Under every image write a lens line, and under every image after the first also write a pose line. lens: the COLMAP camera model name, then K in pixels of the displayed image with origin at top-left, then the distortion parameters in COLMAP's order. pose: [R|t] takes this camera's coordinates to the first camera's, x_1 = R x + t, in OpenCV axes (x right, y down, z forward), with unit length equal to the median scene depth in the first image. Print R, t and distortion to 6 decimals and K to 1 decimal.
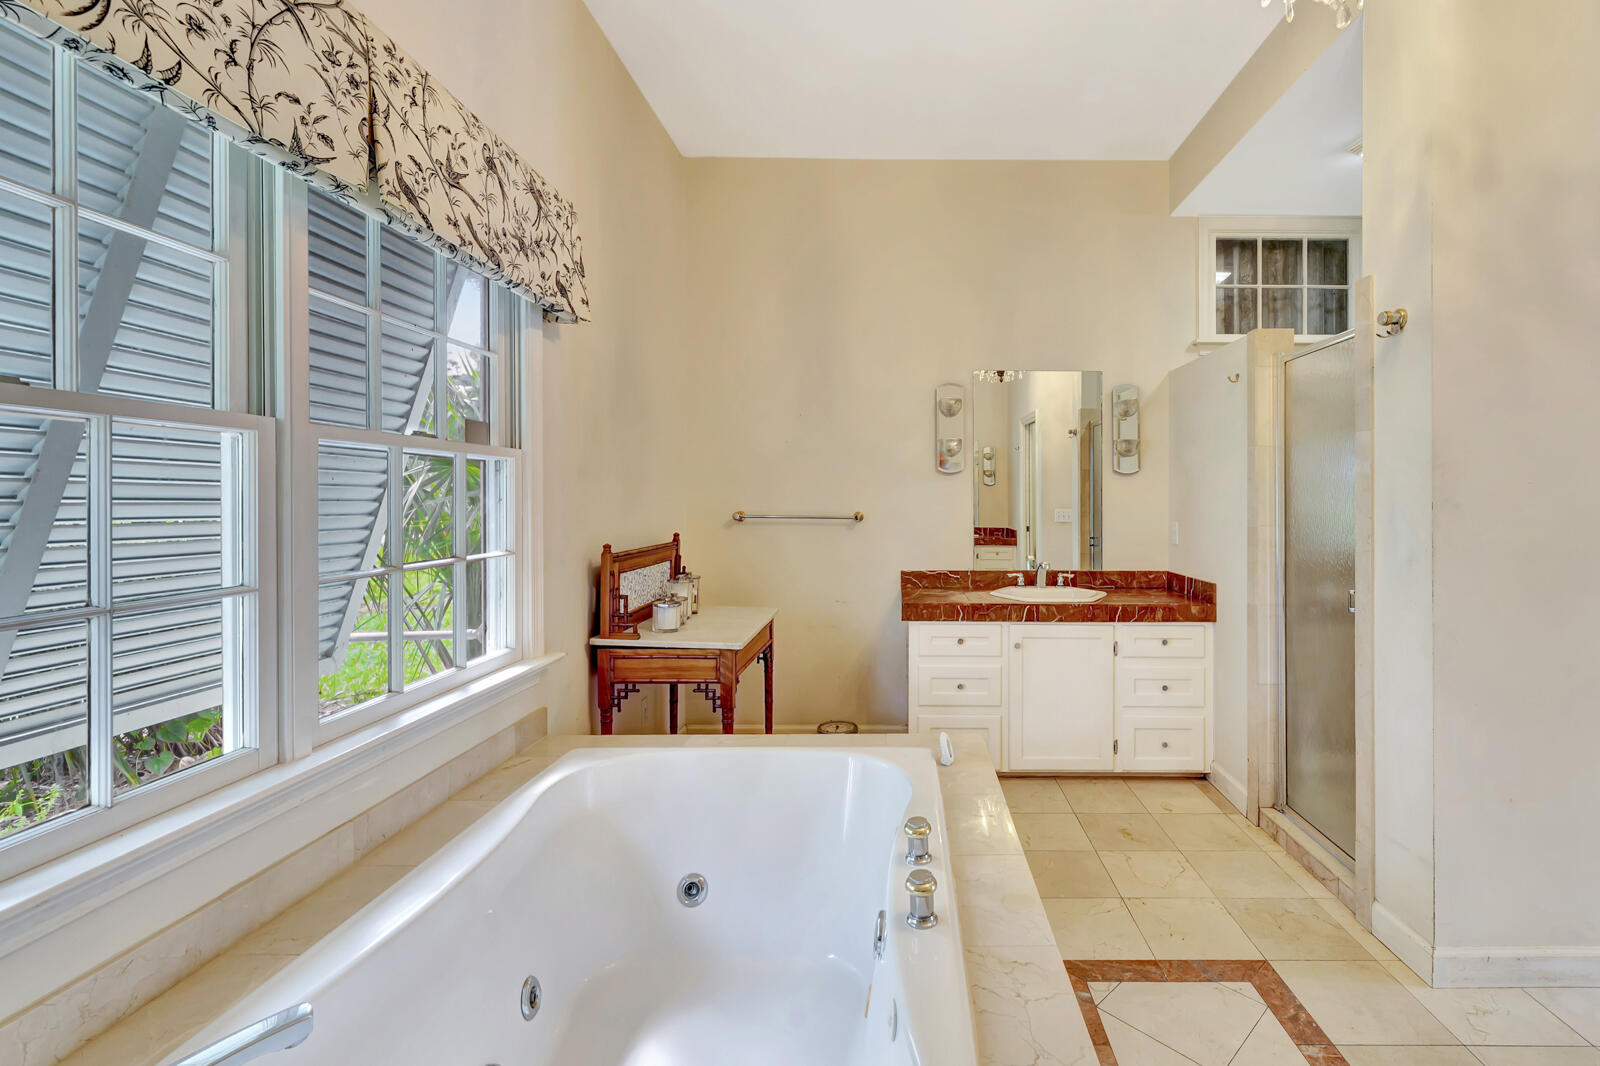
lens RADIAL K [[737.4, 0, 800.0], [0, 737.4, 510.7], [0, 0, 1]] dist [-0.000166, -0.000227]
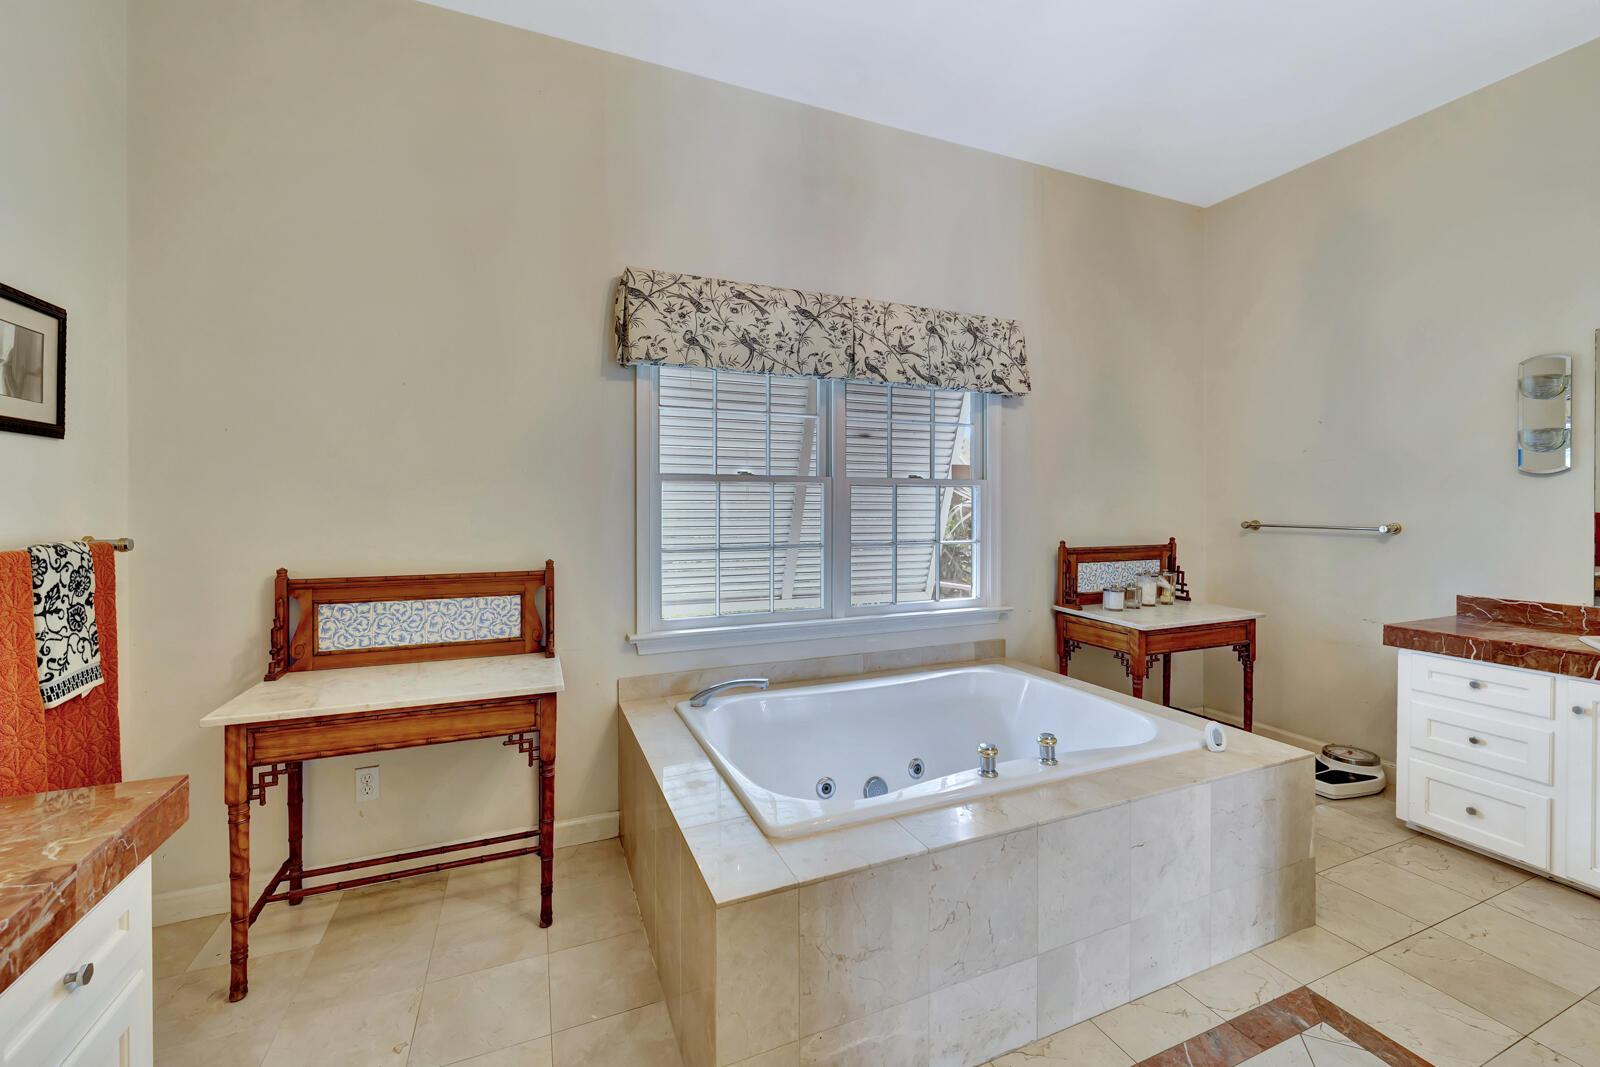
lens RADIAL K [[638.6, 0, 791.4], [0, 638.6, 526.4], [0, 0, 1]] dist [0.002072, 0.000110]
pose [[0.369210, 0.023890, -0.929039, 0.866500], [-0.011643, 0.999710, 0.021080, -0.003428], [0.929273, 0.003034, 0.369381, 0.065045]]
